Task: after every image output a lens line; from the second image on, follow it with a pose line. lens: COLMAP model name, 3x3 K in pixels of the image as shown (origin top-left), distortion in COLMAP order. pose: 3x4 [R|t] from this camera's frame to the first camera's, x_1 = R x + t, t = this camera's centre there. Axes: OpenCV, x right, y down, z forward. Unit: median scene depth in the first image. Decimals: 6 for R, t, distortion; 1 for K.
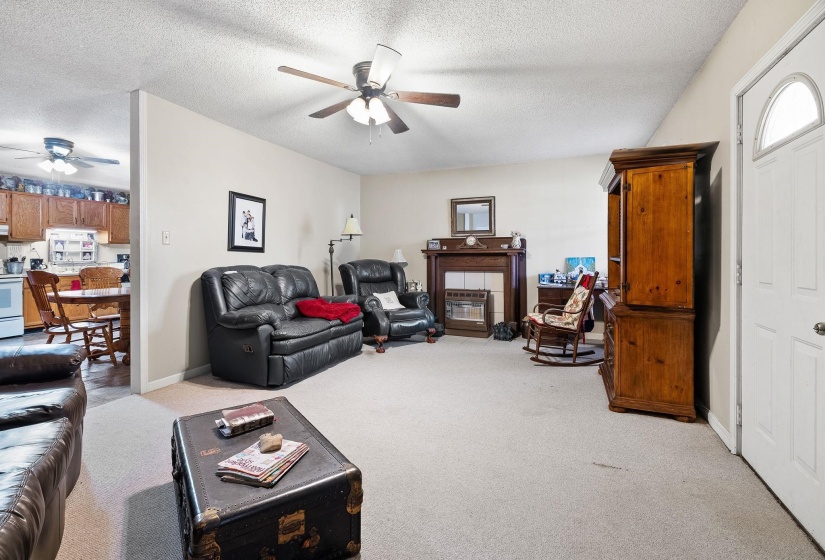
lens RADIAL K [[380.0, 0, 424.1], [0, 380.0, 253.4], [0, 0, 1]] dist [-0.007435, 0.002742]
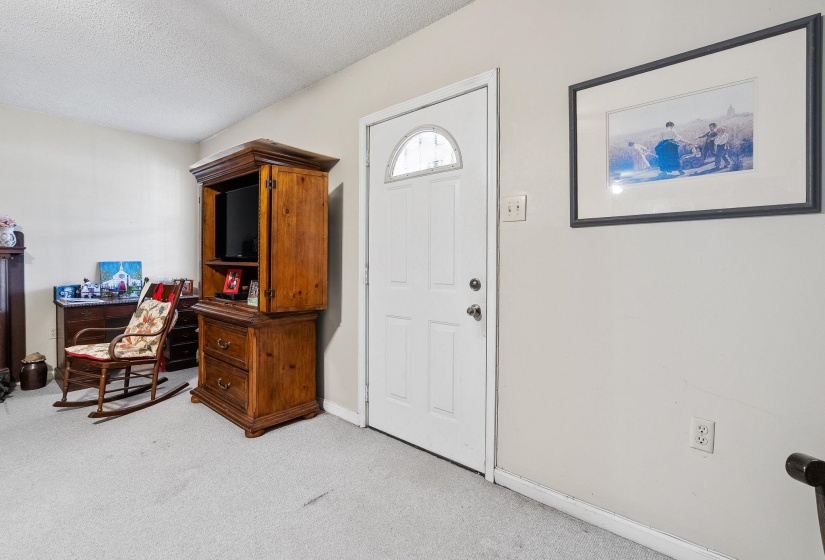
lens RADIAL K [[380.0, 0, 397.4], [0, 380.0, 263.5], [0, 0, 1]] dist [-0.007435, 0.002742]
pose [[0.350916, -0.002183, 0.936405, -0.209113], [-0.010548, 0.999925, 0.006284, 0.006869], [-0.936348, -0.012082, 0.350866, 0.401815]]
